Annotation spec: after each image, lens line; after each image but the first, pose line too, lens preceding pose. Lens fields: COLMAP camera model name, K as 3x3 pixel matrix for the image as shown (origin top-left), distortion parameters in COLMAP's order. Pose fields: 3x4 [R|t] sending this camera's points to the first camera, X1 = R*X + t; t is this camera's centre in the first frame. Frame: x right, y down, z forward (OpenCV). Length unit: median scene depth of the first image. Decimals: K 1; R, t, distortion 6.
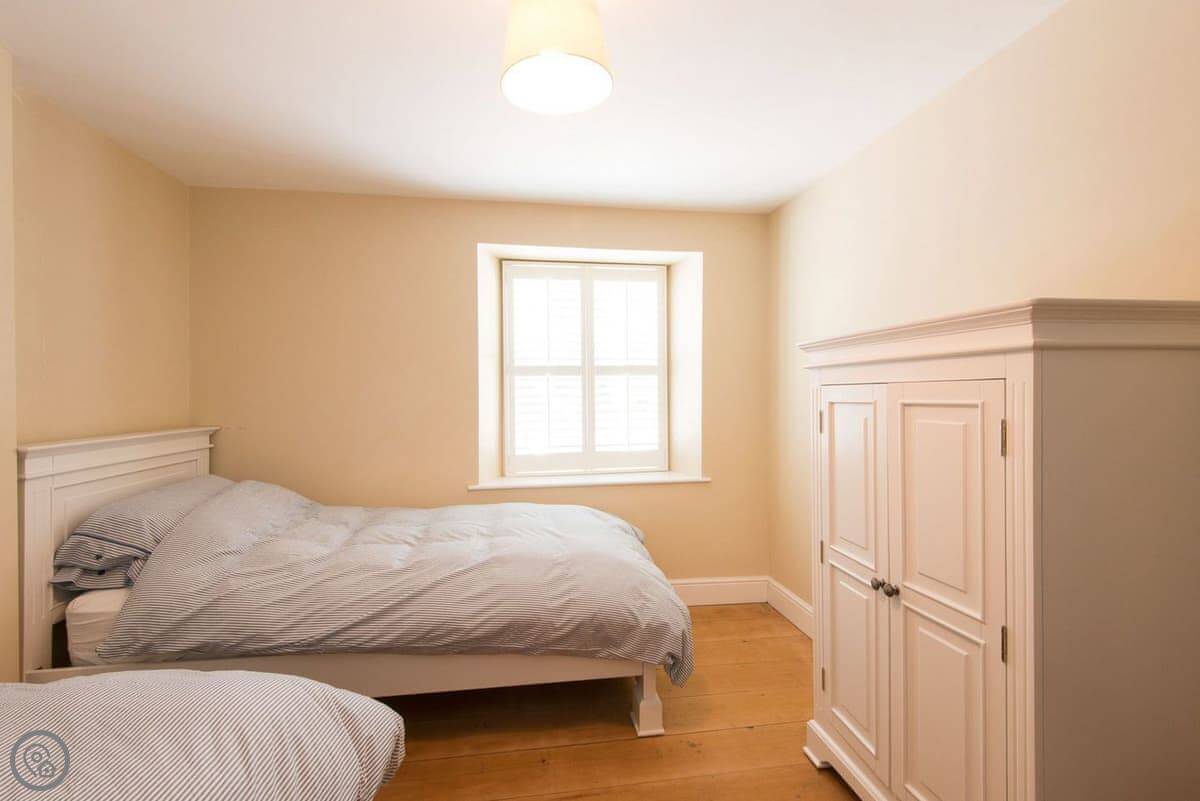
lens RADIAL K [[538.6, 0, 617.4], [0, 538.6, 395.3], [0, 0, 1]] dist [0.021343, -0.010336]
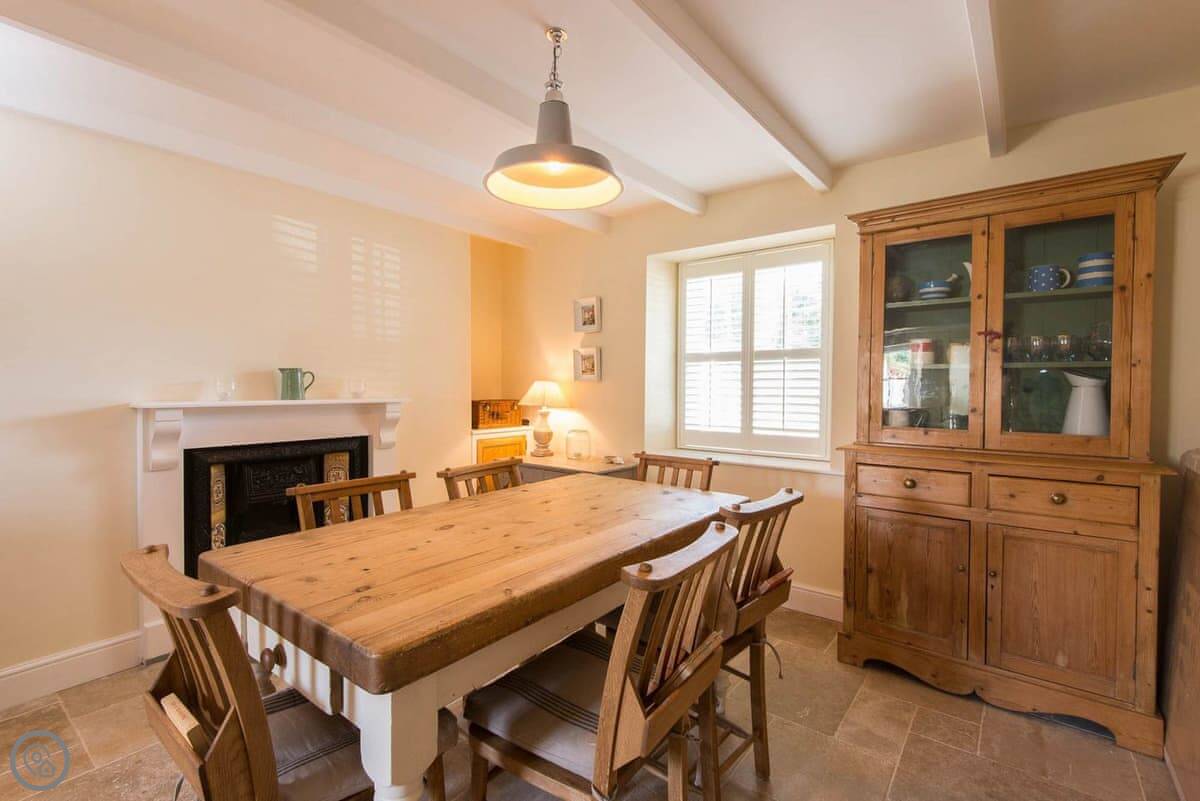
lens RADIAL K [[546.4, 0, 600.5], [0, 546.4, 398.2], [0, 0, 1]] dist [0.016302, -0.002302]
pose [[0.676711, 0.030905, -0.735600, 0.931525], [-0.010580, 0.999424, 0.032257, 0.006975], [0.736173, -0.014046, 0.676648, 0.108951]]
